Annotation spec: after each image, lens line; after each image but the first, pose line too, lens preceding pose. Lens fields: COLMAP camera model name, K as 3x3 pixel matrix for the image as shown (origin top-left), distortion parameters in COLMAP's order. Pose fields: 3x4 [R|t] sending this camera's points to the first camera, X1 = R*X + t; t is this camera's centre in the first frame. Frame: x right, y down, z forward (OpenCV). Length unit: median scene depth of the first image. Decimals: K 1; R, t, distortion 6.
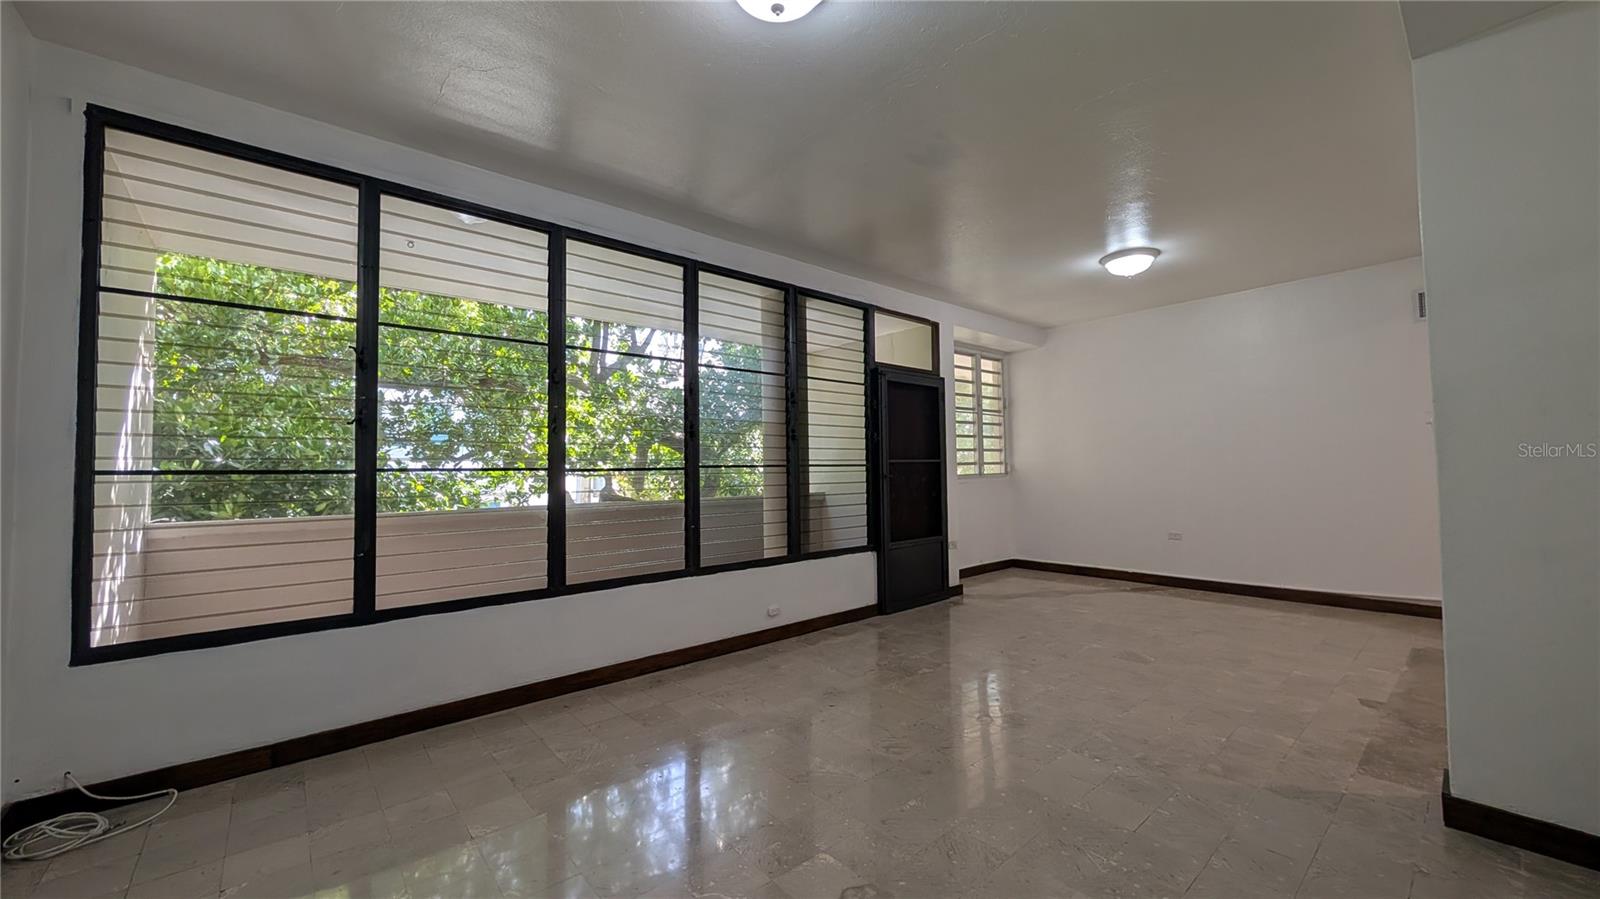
lens RADIAL K [[596.7, 0, 800.0], [0, 596.7, 449.5], [0, 0, 1]] dist [-0.000655, 0.000048]
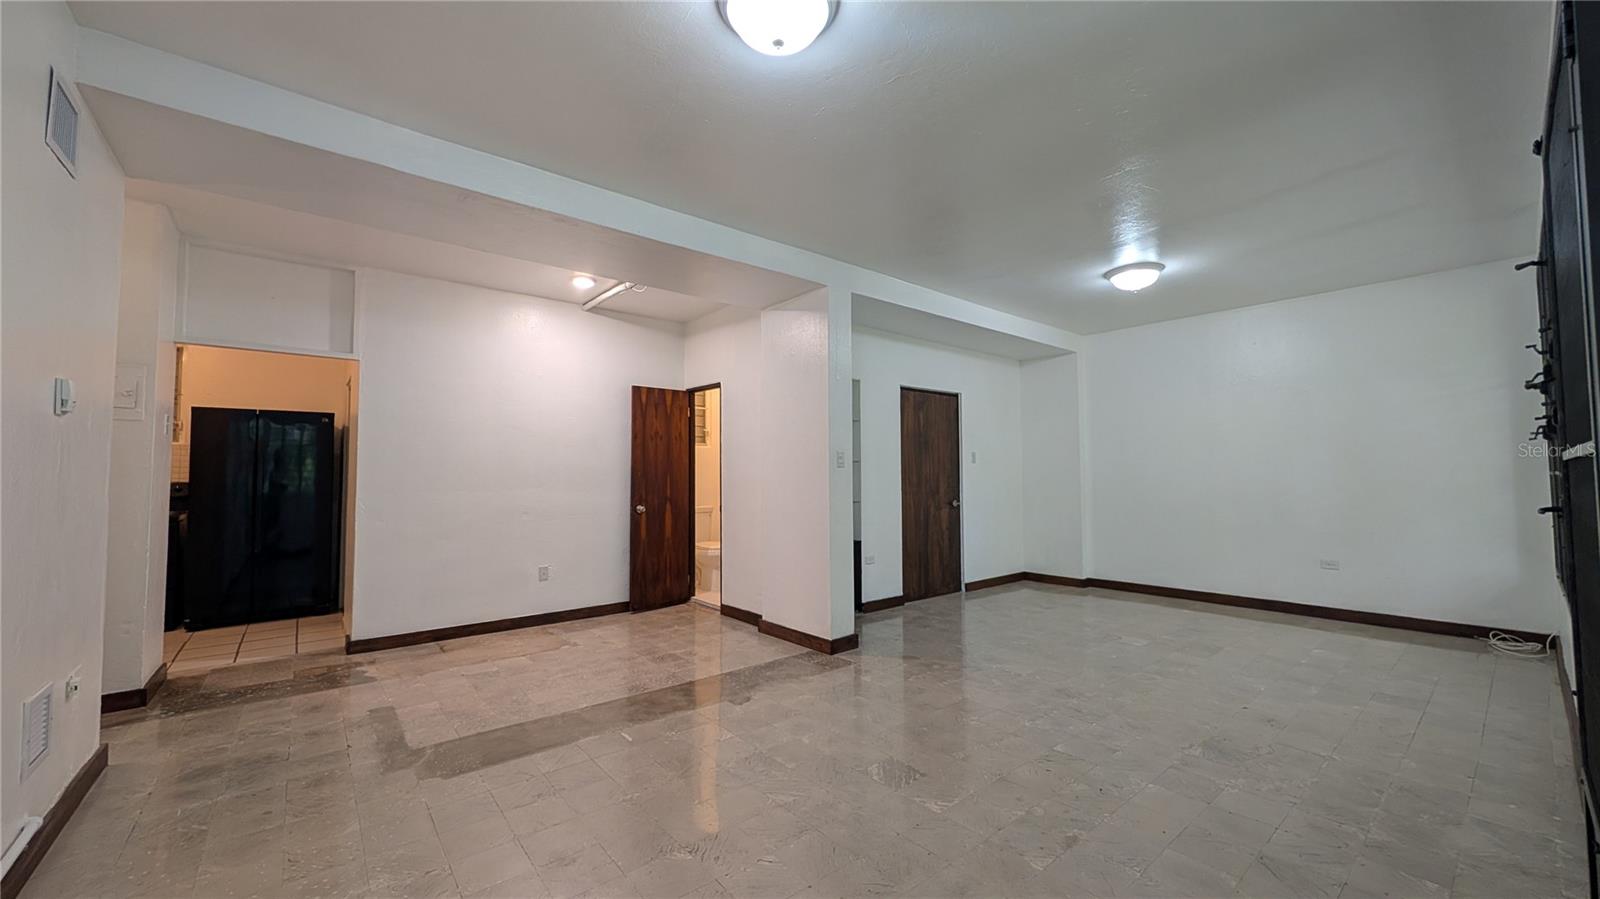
lens RADIAL K [[606.2, 0, 800.0], [0, 606.2, 449.5], [0, 0, 1]] dist [-0.002516, -0.000010]
pose [[-0.999624, 0.020350, 0.018396, 0.789851], [0.018893, 0.996915, -0.076181, 0.048510], [-0.019890, -0.075805, -0.996924, 2.077315]]
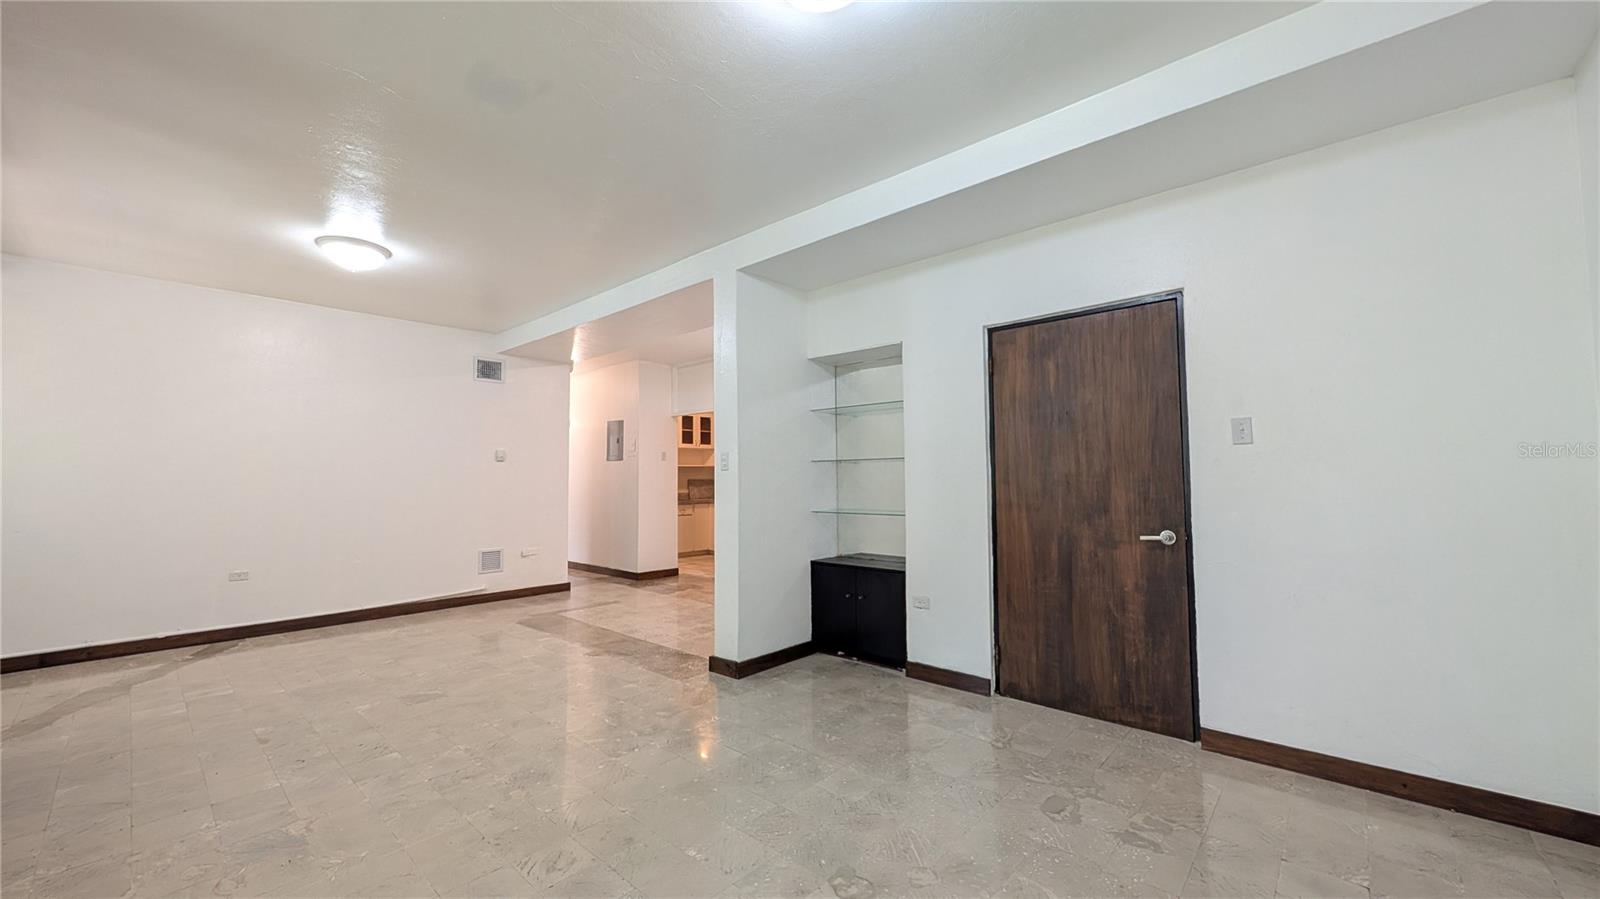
lens RADIAL K [[608.7, 0, 800.0], [0, 608.7, 449.5], [0, 0, 1]] dist [-0.002897, -0.000631]
pose [[-0.126440, 0.066678, 0.989731, -0.553900], [-0.023986, 0.997241, -0.070248, 0.028183], [-0.991684, -0.032622, -0.124492, 0.680710]]
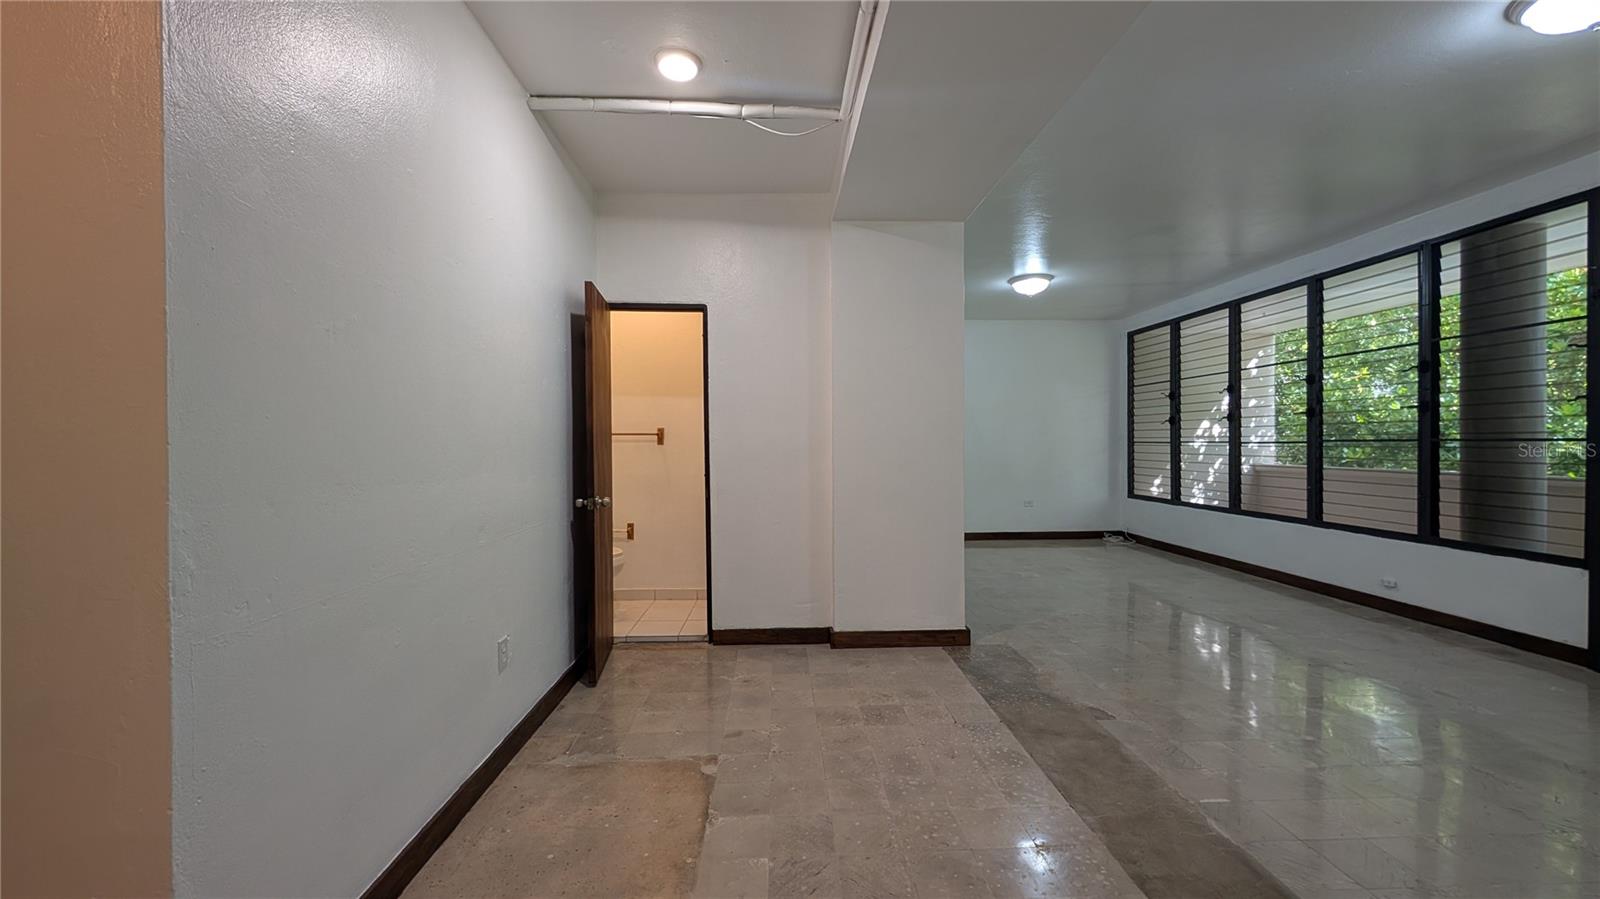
lens RADIAL K [[606.2, 0, 800.0], [0, 606.2, 449.5], [0, 0, 1]] dist [-0.002516, -0.000010]
pose [[-0.623004, 0.024945, -0.781821, 1.888528], [0.040858, 0.999165, -0.000679, 0.004534], [0.781151, -0.032366, -0.623503, 1.189978]]
